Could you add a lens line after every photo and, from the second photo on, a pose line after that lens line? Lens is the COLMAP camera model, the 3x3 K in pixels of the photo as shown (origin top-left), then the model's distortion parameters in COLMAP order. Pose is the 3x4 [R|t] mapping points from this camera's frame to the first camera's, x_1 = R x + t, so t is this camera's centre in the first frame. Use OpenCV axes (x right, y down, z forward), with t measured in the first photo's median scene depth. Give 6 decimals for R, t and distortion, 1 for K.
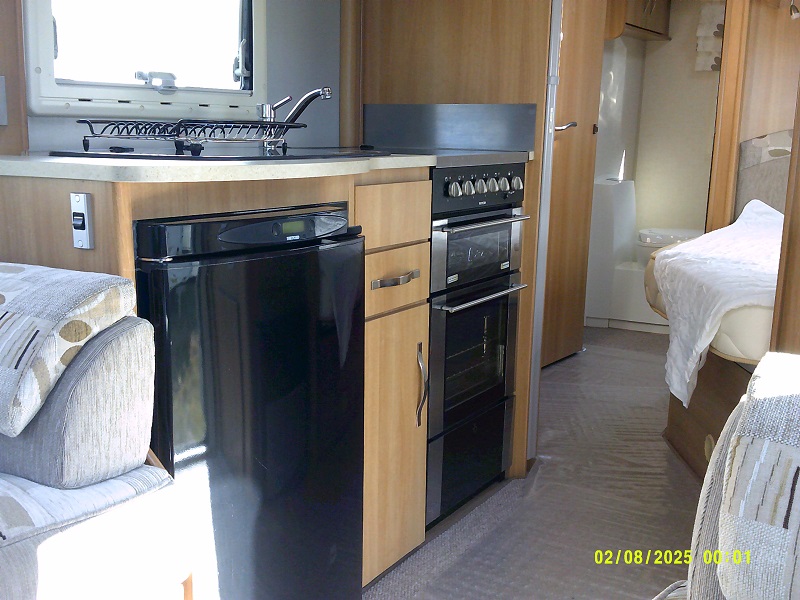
lens RADIAL K [[938.5, 0, 393.7], [0, 938.5, 317.6], [0, 0, 1]] dist [0.209626, -0.559601]
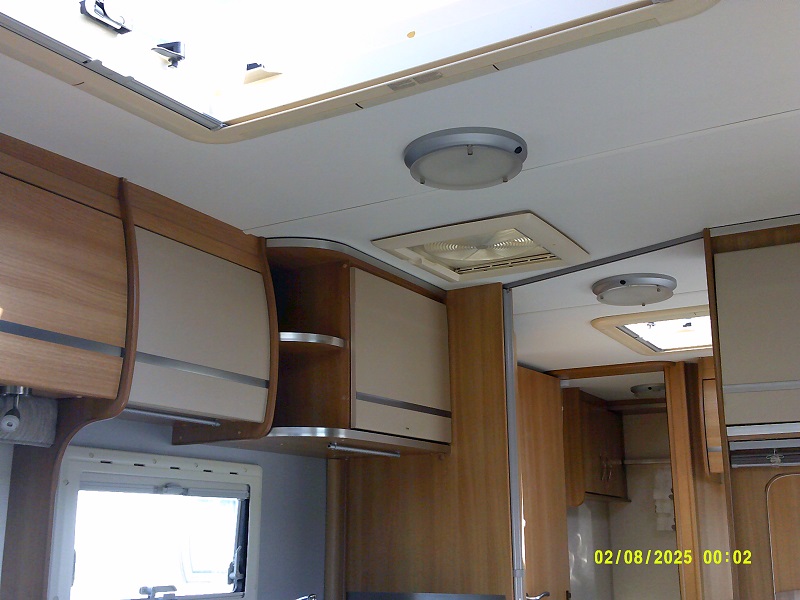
lens RADIAL K [[938.5, 0, 393.7], [0, 938.5, 317.6], [0, 0, 1]] dist [0.209626, -0.559601]
pose [[0.999594, -0.019135, 0.021127, 0.004762], [0.026328, 0.903821, -0.427100, -0.043469], [-0.010922, 0.427483, 0.903957, -0.106530]]
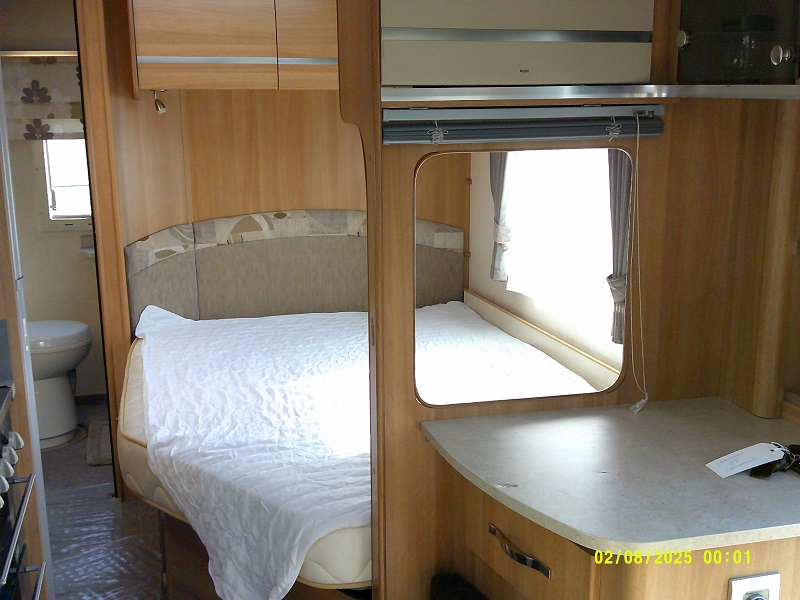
lens RADIAL K [[938.5, 0, 393.7], [0, 938.5, 317.6], [0, 0, 1]] dist [0.209626, -0.559601]
pose [[0.691861, -0.192140, 0.695996, -0.130454], [0.171450, 0.980091, 0.100137, -0.217270], [-0.701380, 0.050047, 0.711029, 0.246770]]
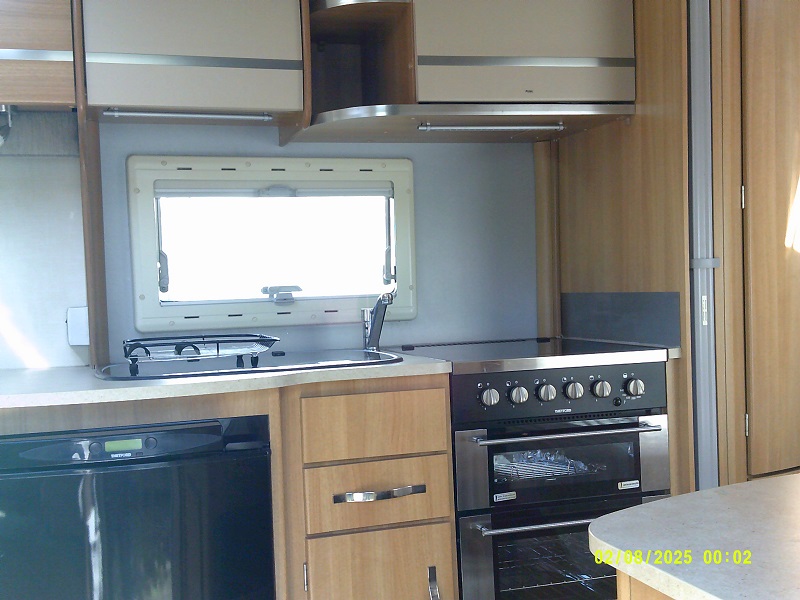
lens RADIAL K [[966.6, 0, 389.0], [0, 966.6, 326.4], [0, 0, 1]] dist [0.221727, -0.641450]
pose [[0.762311, -0.016965, -0.646989, 0.445750], [-0.080025, 0.989515, -0.120236, -0.062699], [0.642245, 0.143432, 0.752960, 0.172617]]
